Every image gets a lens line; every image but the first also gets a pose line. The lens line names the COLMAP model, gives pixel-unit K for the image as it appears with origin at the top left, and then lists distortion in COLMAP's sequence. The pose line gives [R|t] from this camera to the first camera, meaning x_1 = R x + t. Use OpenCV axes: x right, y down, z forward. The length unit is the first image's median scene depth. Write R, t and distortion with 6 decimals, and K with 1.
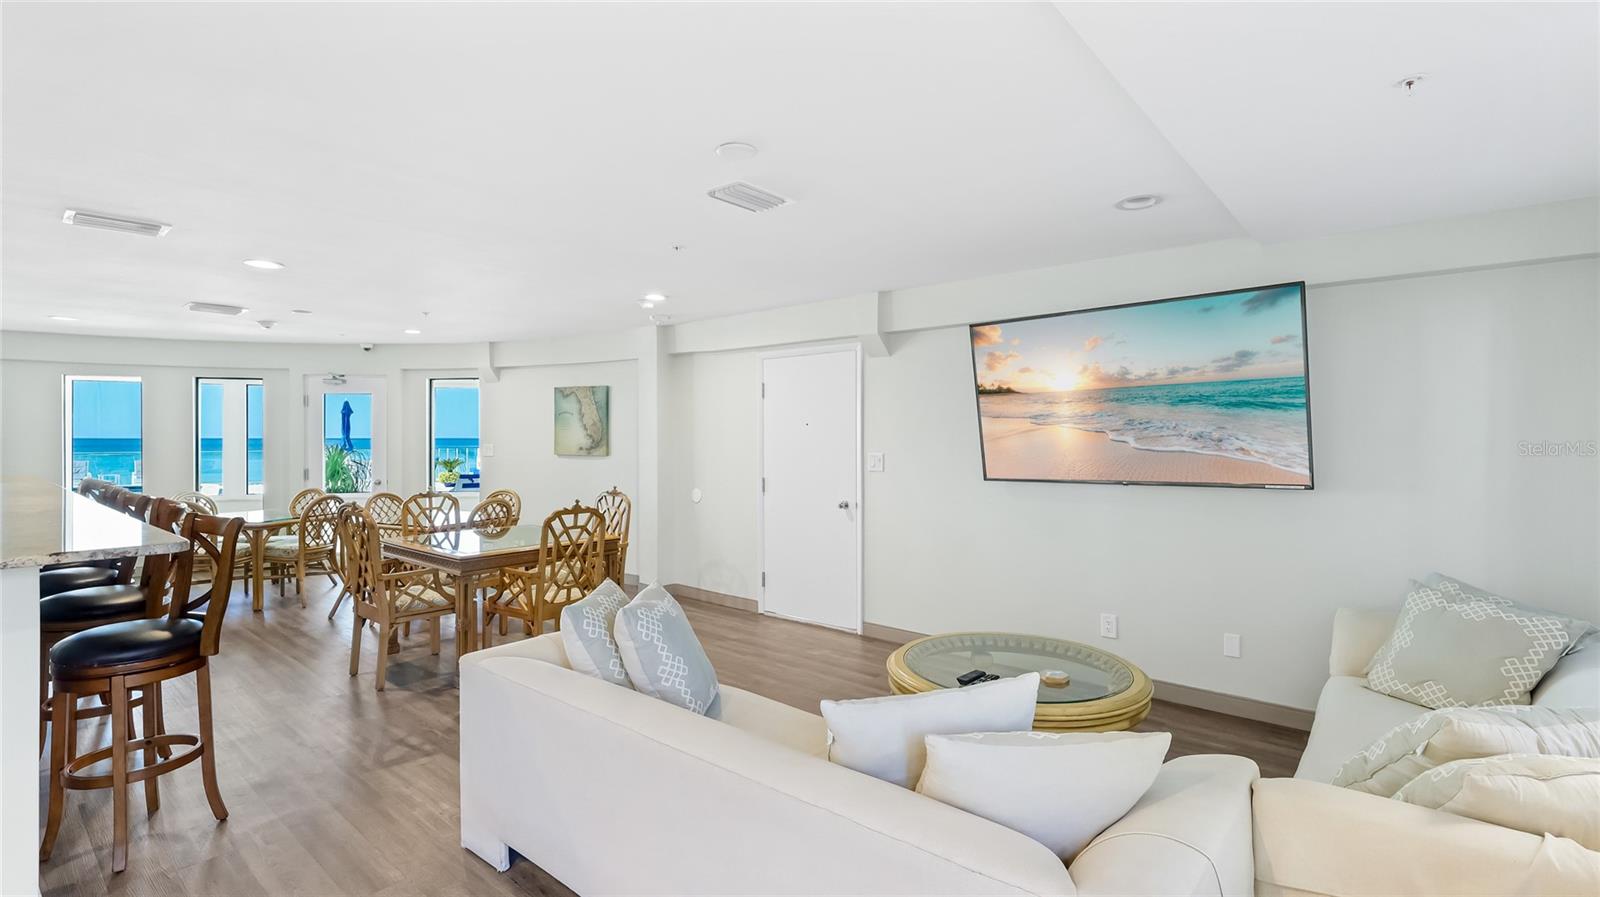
lens RADIAL K [[744.0, 0, 800.0], [0, 744.0, 448.5], [0, 0, 1]] dist [-0.000339, -0.000092]
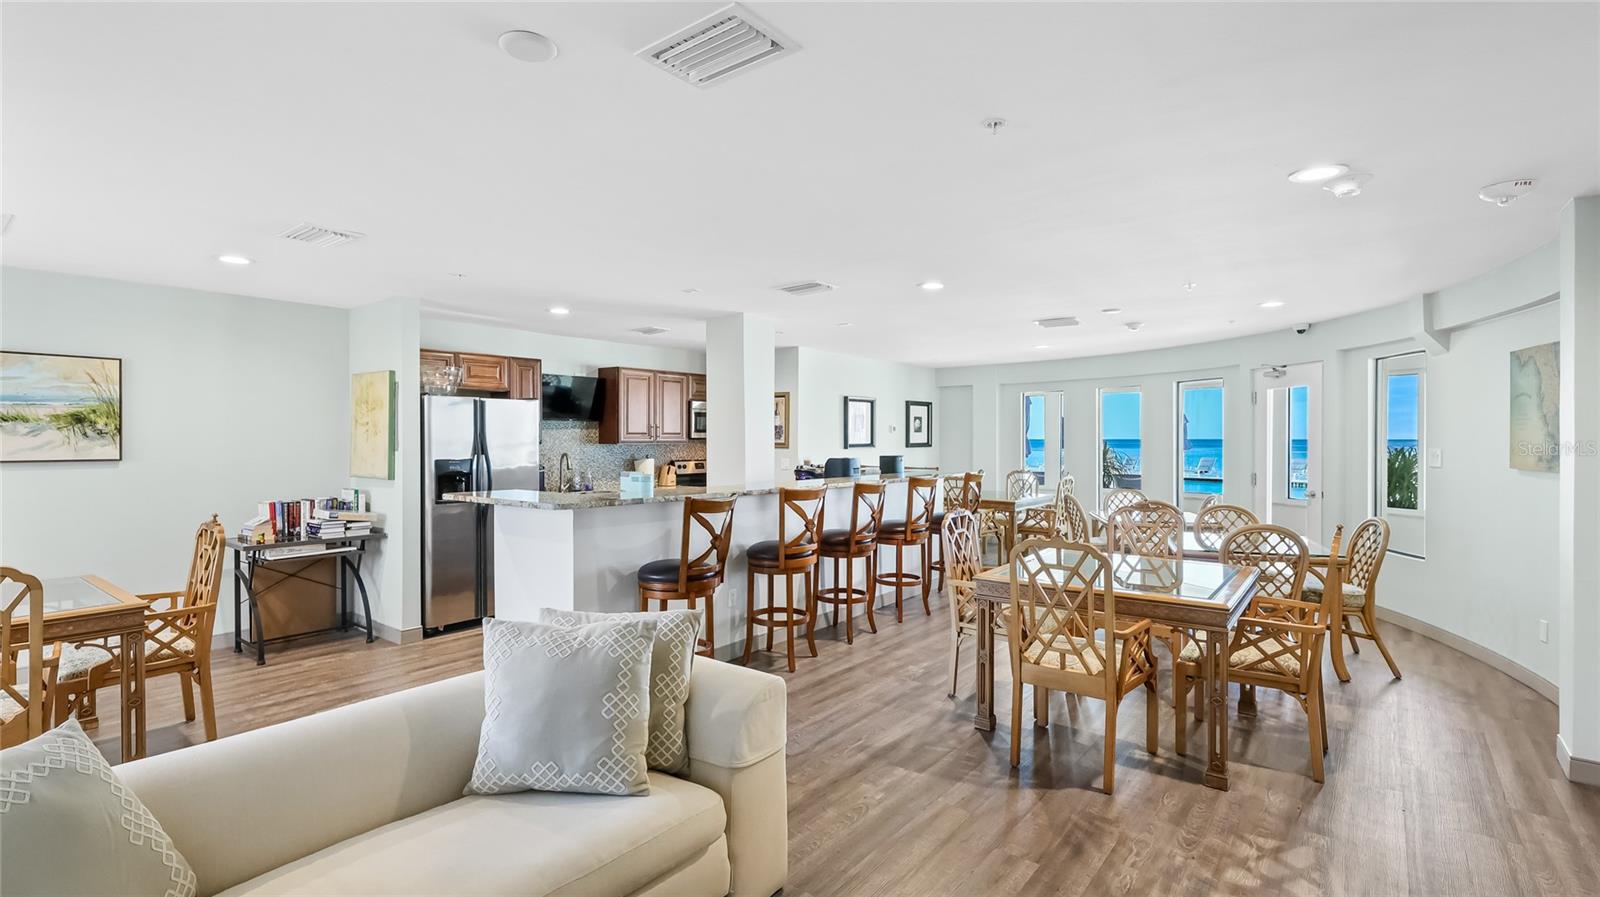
lens RADIAL K [[744.0, 0, 800.0], [0, 744.0, 448.5], [0, 0, 1]] dist [-0.000339, -0.000092]
pose [[0.046602, 0.011276, -0.998850, 0.225875], [-0.014845, 0.999834, 0.010595, -0.004957], [0.998803, 0.014334, 0.046762, 0.430950]]
